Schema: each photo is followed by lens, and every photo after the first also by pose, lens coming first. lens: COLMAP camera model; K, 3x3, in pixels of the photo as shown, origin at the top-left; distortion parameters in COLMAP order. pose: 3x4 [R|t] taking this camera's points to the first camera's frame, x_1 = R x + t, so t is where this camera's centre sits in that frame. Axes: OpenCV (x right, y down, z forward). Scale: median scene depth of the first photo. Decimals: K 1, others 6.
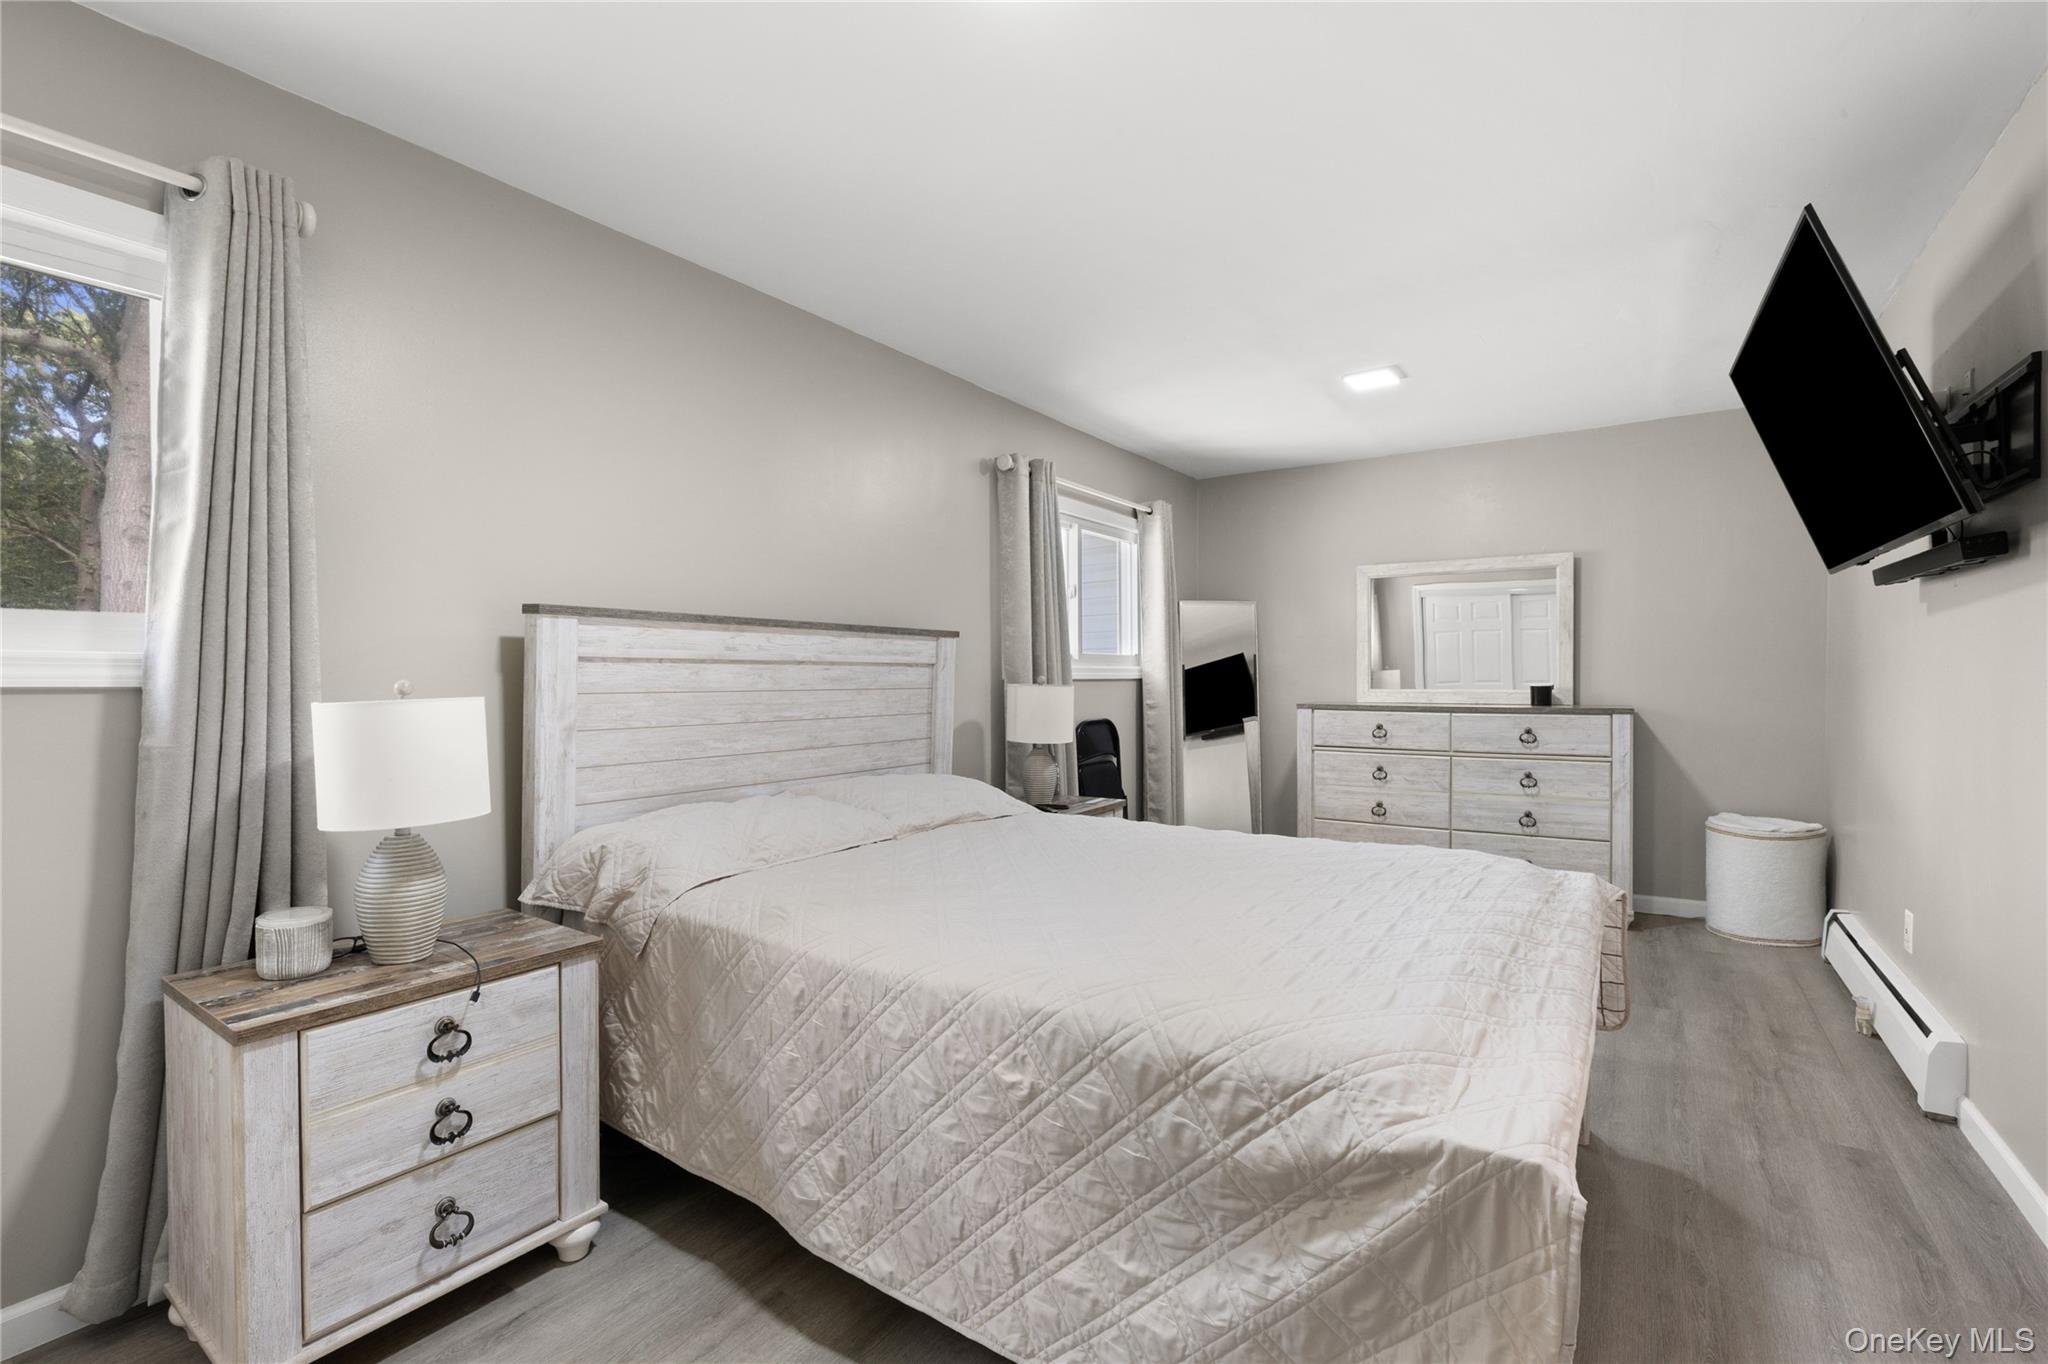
lens RADIAL K [[913.8, 0, 1024.0], [0, 913.8, 682.0], [0, 0, 1]] dist [0.000125, -0.000076]
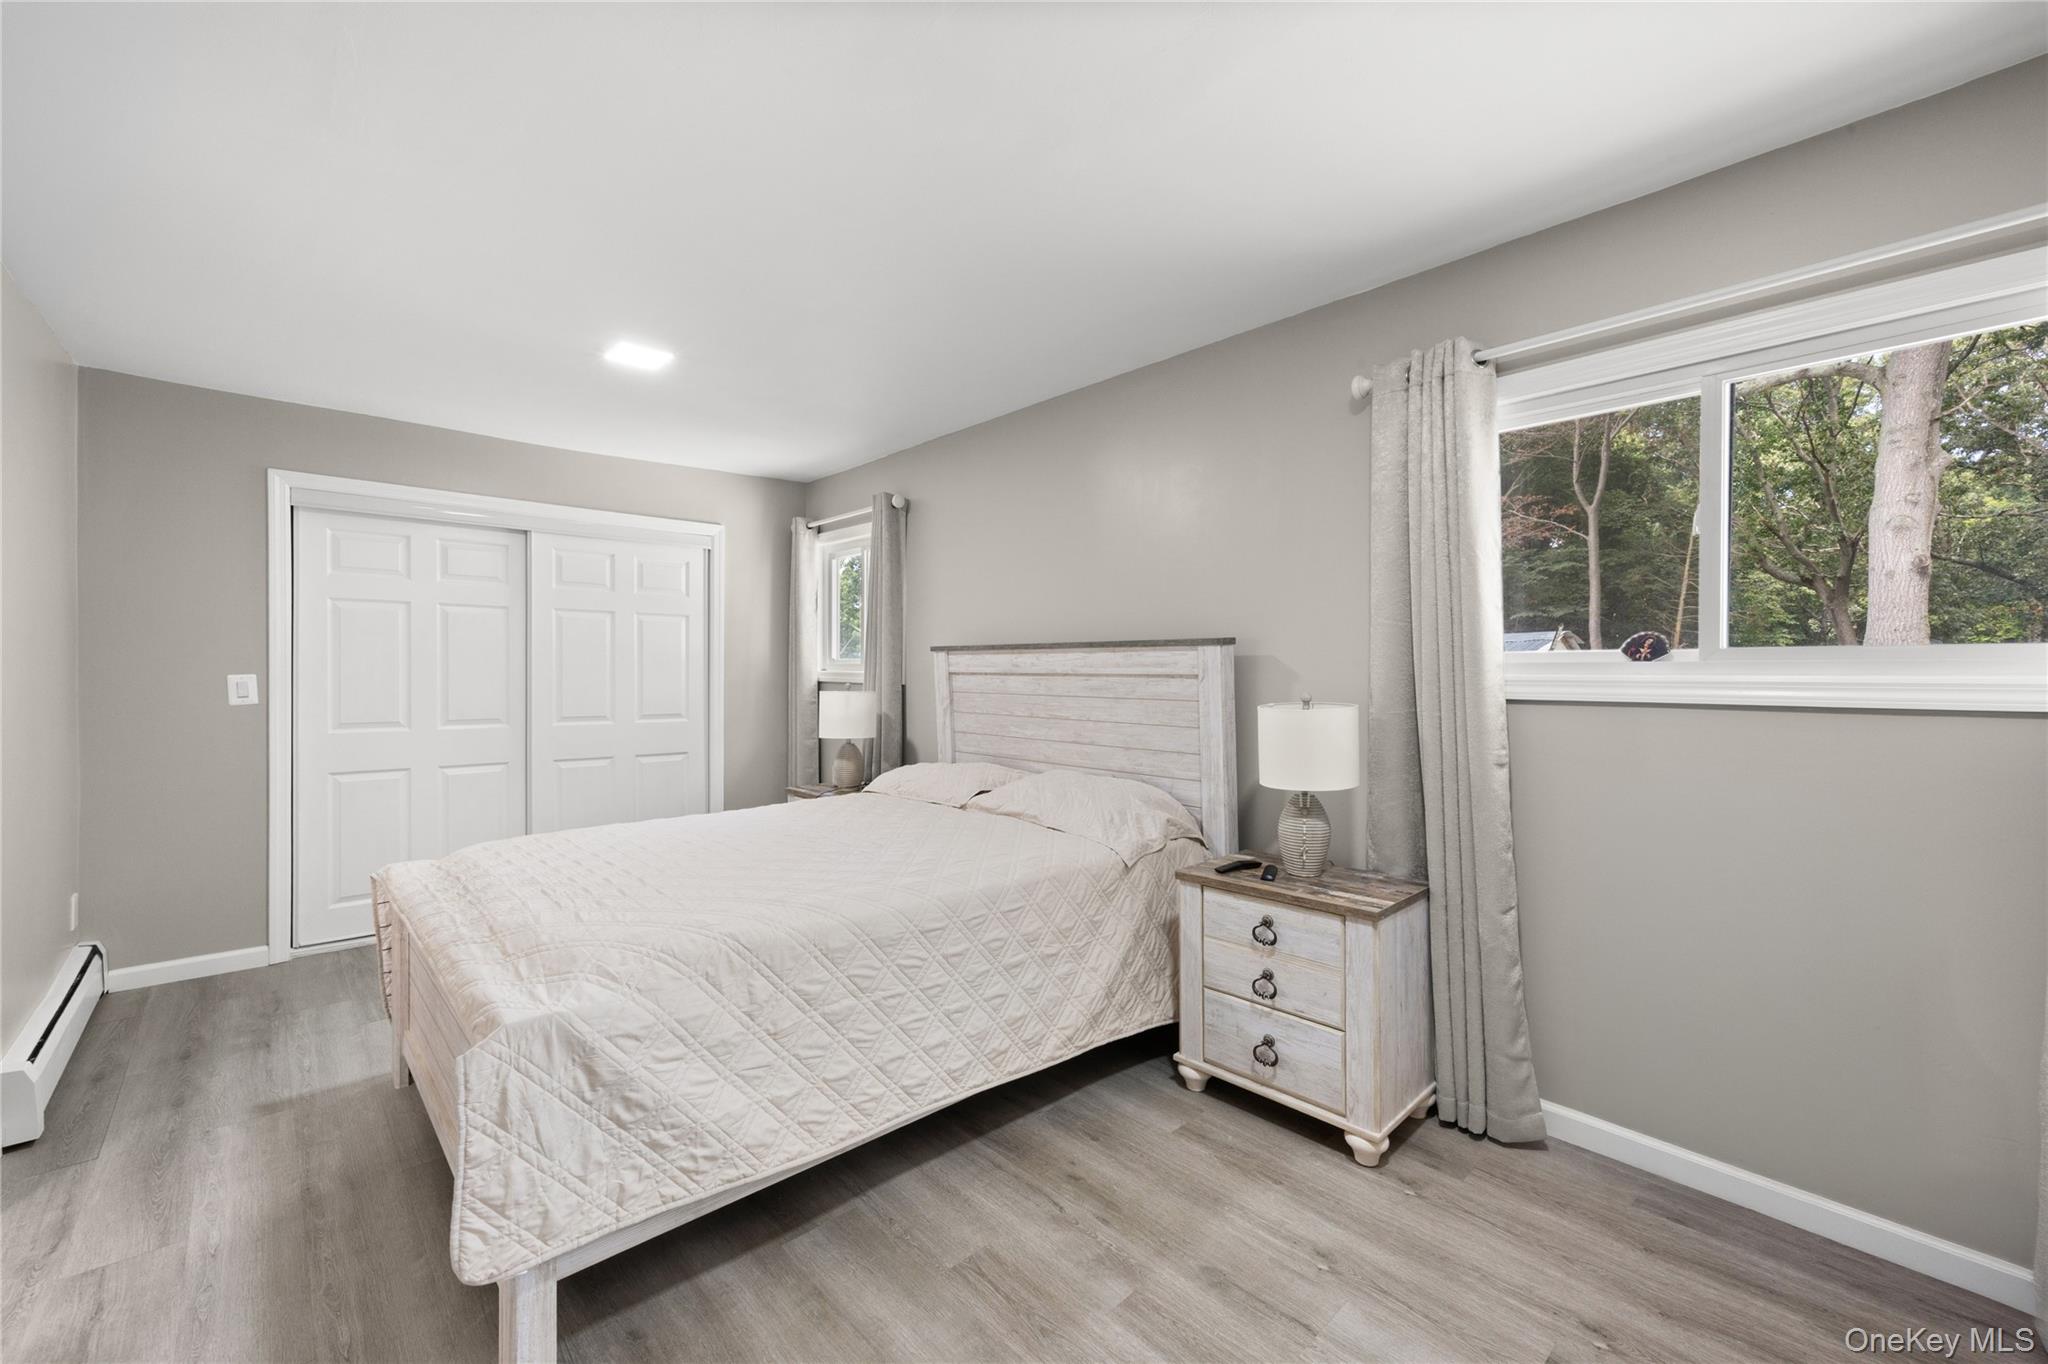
lens RADIAL K [[792.6, 0, 1032.2], [0, 792.6, 733.2], [0, 0, 1]] dist [0.015194, 0.000046]
pose [[-0.205402, 0.089742, -0.974554, 0.786054], [0.001110, 0.995808, 0.091465, -0.037882], [0.978677, 0.017705, -0.204641, 1.089188]]
